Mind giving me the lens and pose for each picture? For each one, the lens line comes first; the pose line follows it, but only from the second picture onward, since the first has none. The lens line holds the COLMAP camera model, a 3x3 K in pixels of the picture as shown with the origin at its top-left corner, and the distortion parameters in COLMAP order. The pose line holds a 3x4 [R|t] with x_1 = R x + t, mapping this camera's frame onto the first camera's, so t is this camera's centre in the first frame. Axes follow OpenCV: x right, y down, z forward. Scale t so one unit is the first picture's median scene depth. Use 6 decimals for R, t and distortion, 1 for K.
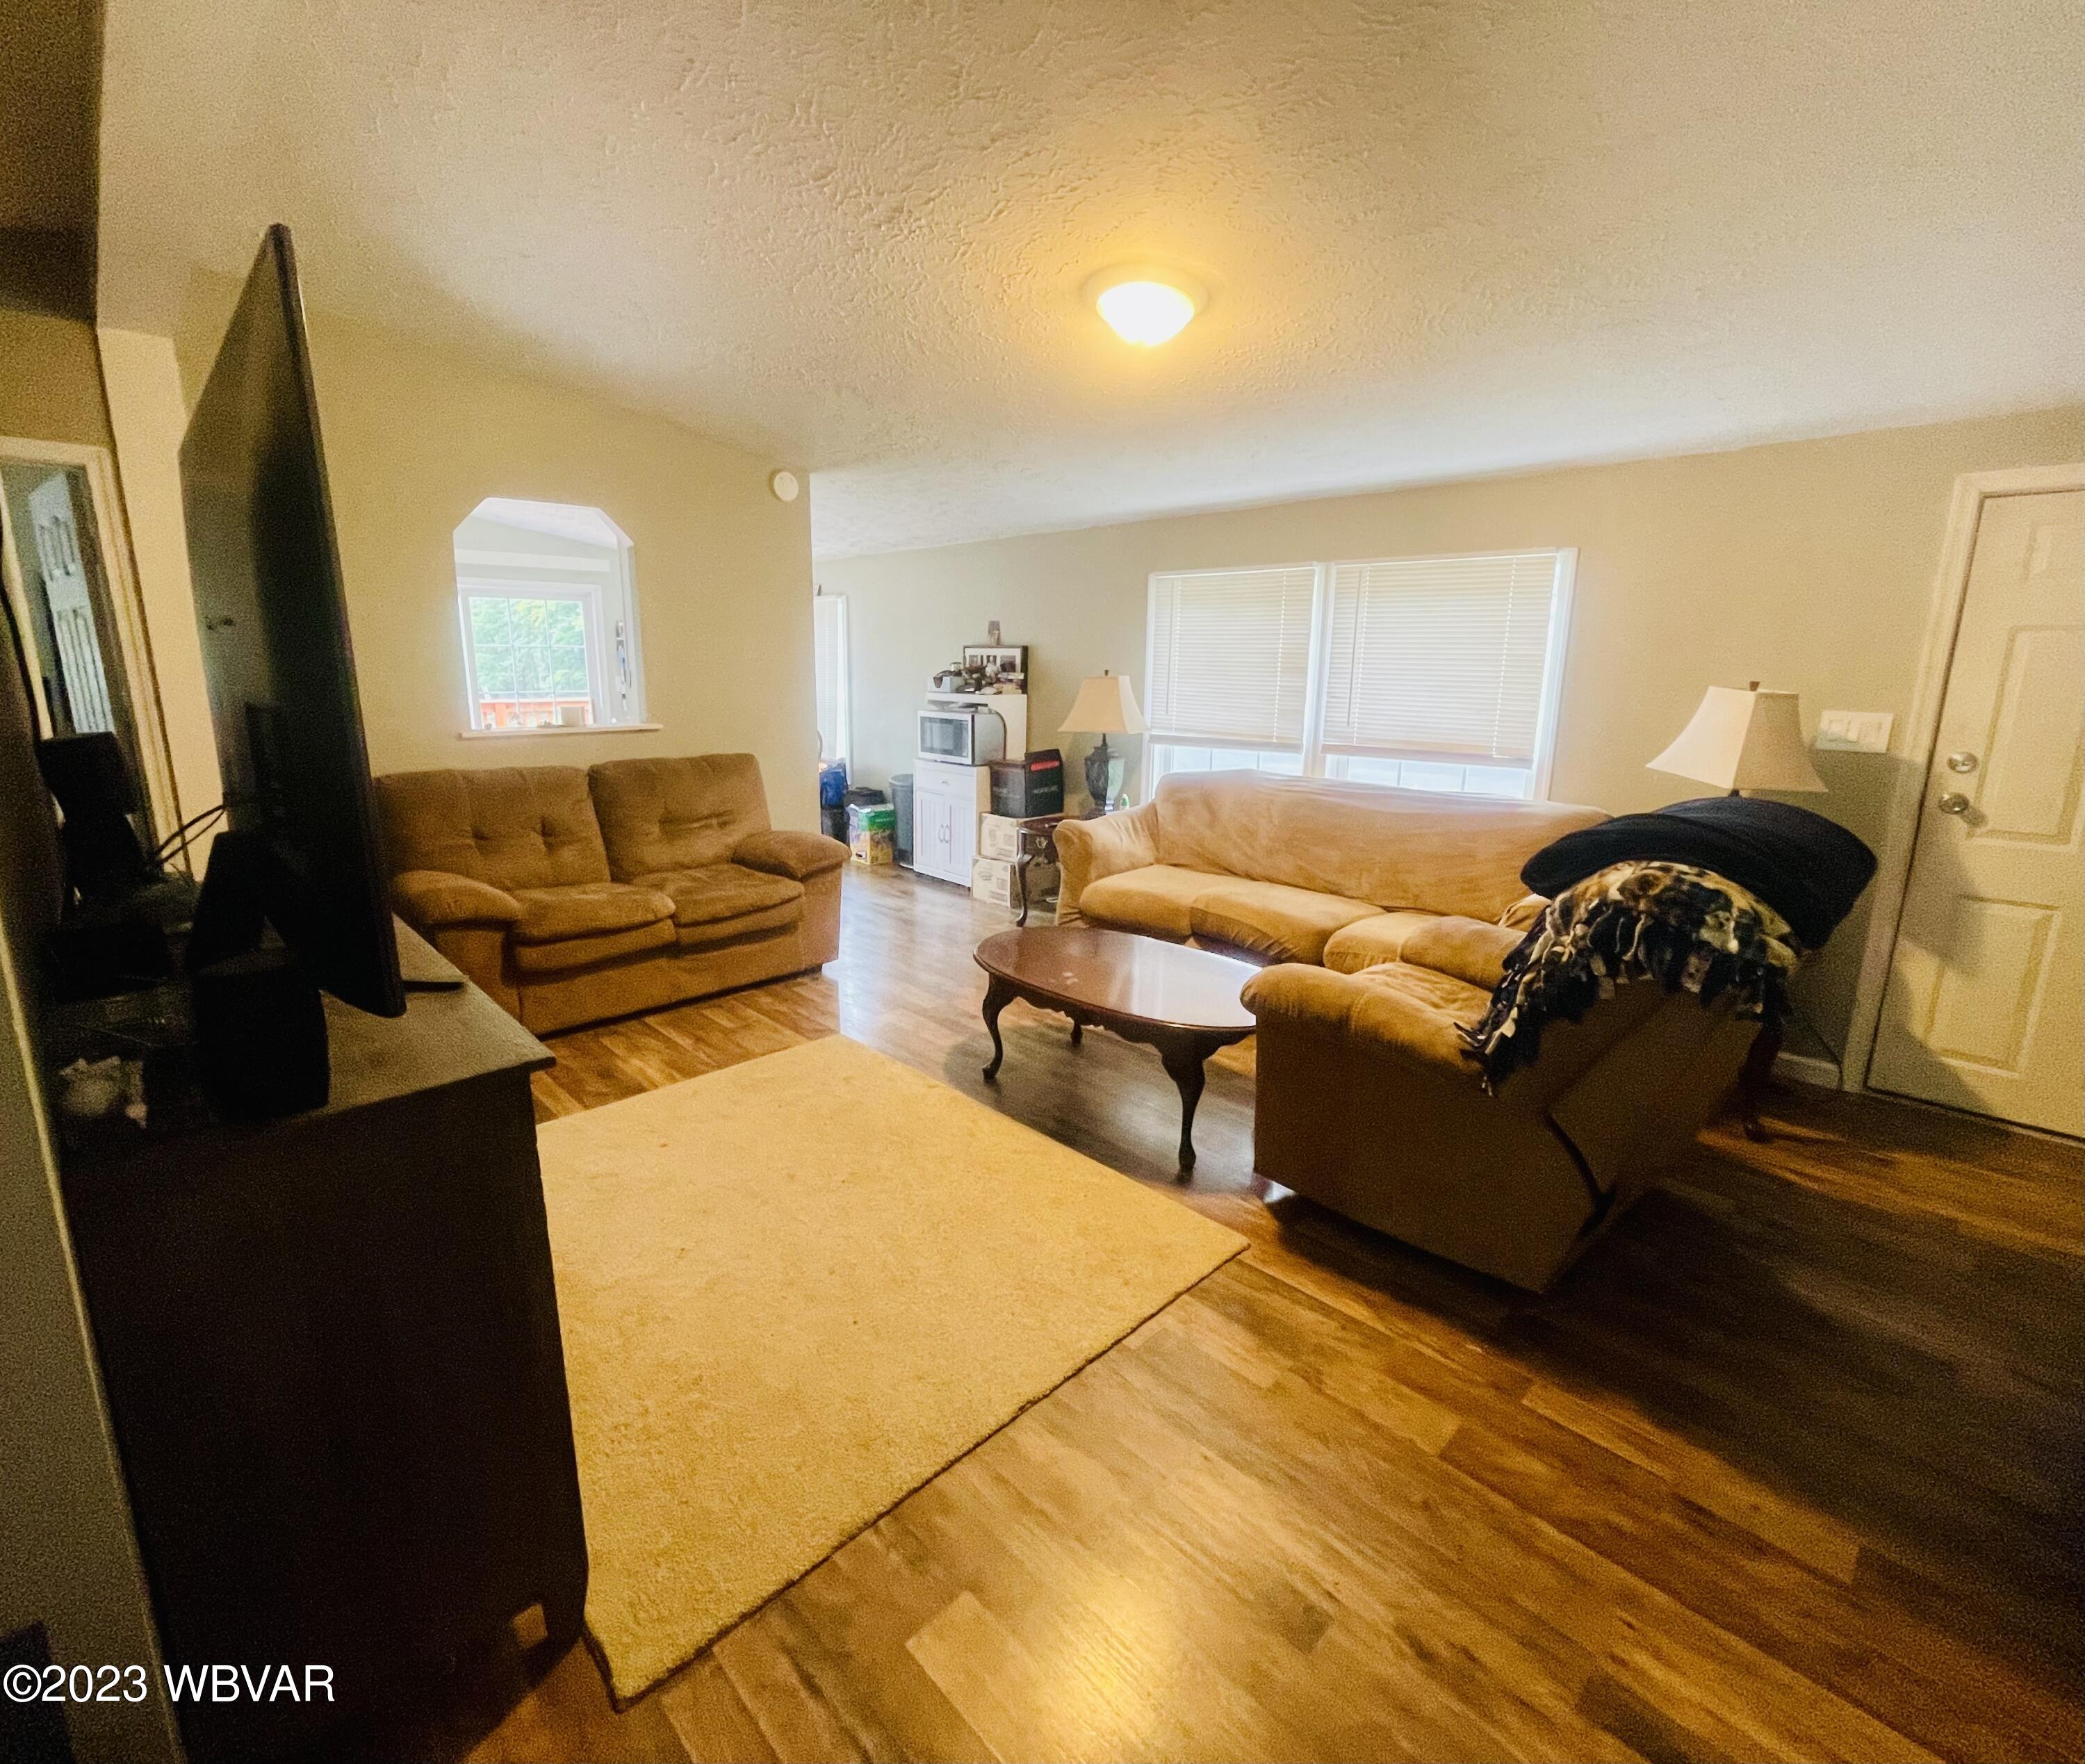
lens RADIAL K [[938.4, 0, 1042.5], [0, 938.4, 882.0], [0, 0, 1]] dist [-0.001867, -0.000845]
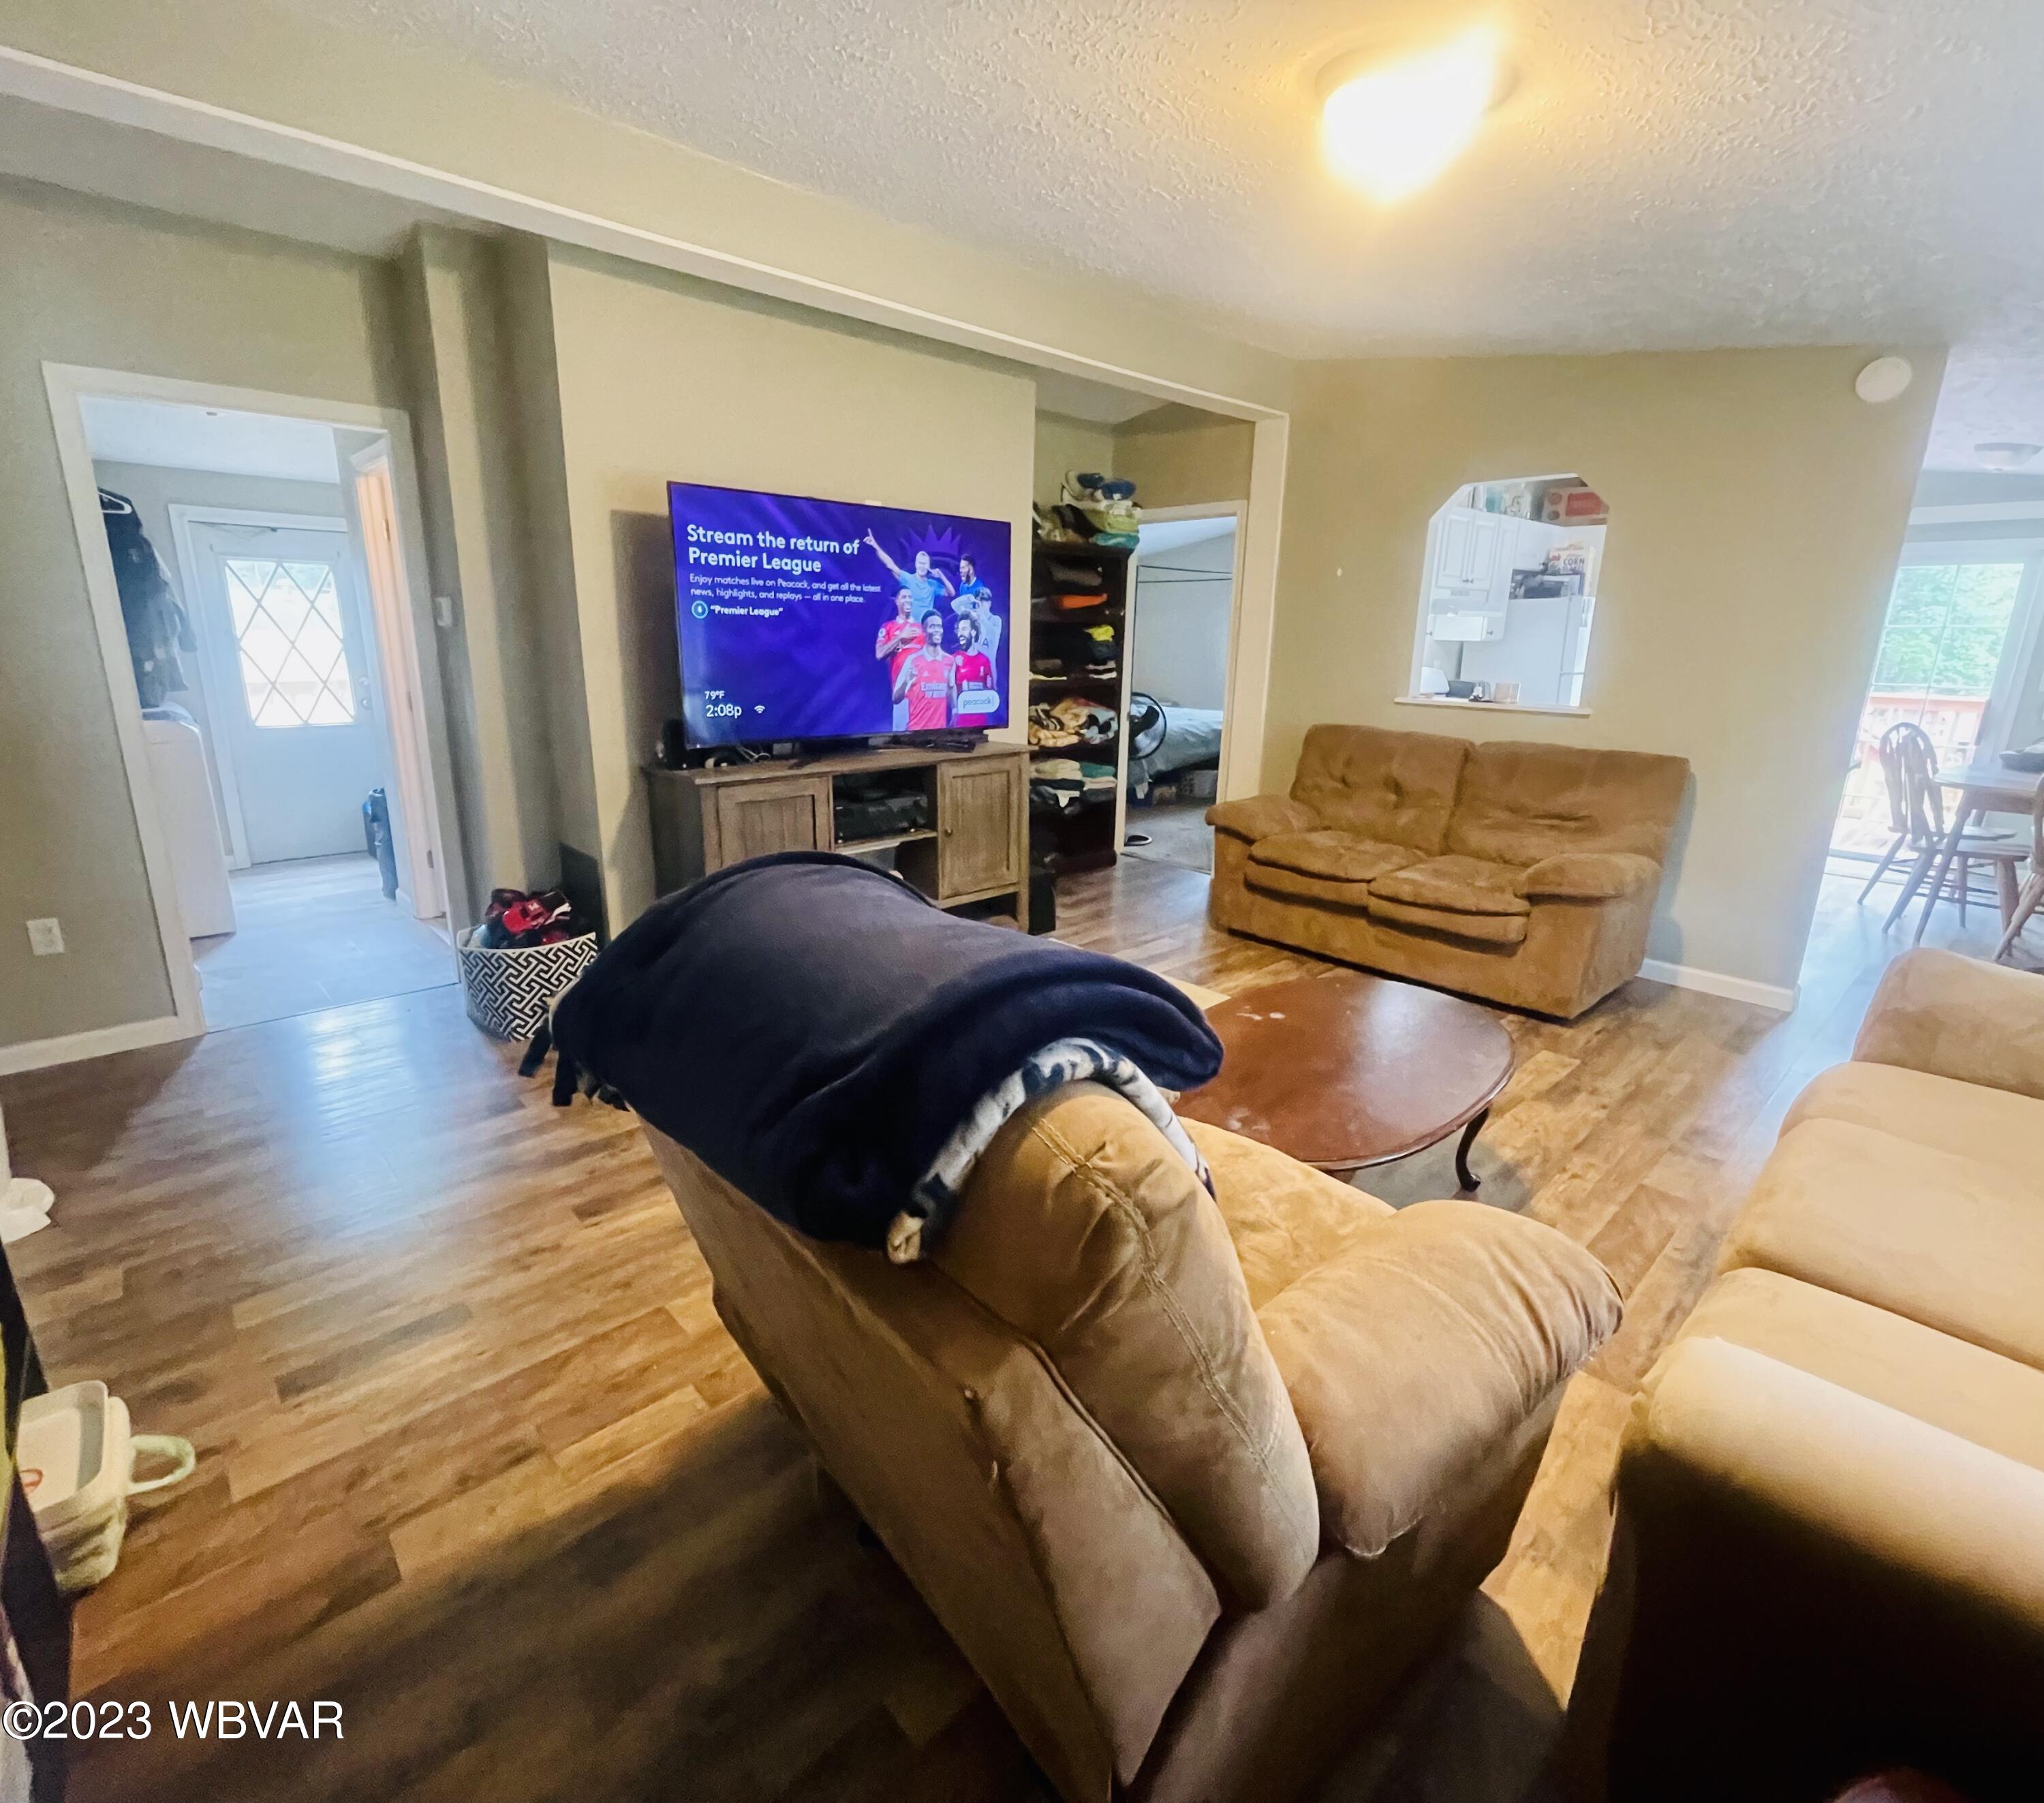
lens RADIAL K [[989.6, 0, 1022.0], [0, 989.6, 901.5], [0, 0, 1]] dist [0.004884, 0.000942]
pose [[-0.024410, 0.256756, -0.966168, 1.406576], [-0.239193, 0.936885, 0.255017, -0.271873], [0.970665, 0.237325, 0.038545, 1.201242]]
